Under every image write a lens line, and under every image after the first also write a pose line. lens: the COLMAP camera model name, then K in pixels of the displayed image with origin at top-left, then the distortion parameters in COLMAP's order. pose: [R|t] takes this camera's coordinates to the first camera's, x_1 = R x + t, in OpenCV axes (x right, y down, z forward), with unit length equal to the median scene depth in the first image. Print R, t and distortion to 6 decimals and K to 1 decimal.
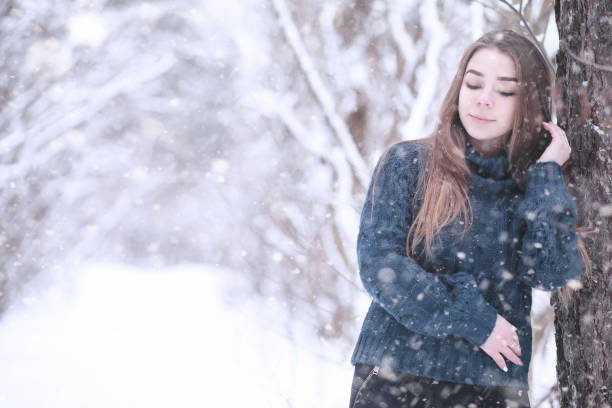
lens RADIAL K [[1485.2, 0, 304.7], [0, 1485.2, 205.7], [0, 0, 1]] dist [0.211667, 0.000000]
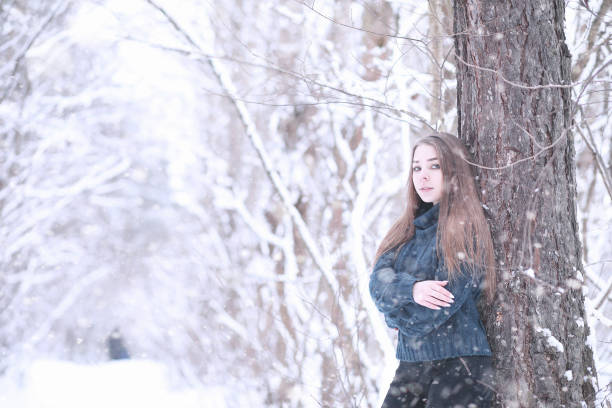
lens RADIAL K [[1485.2, 0, 302.5], [0, 1485.2, 205.4], [0, 0, 1]] dist [0.211667, 0.000000]
pose [[0.998830, 0.000026, 0.048368, -0.015816], [0.003262, 0.997688, -0.067884, 0.011720], [-0.048258, 0.067962, 0.996520, -0.121053]]
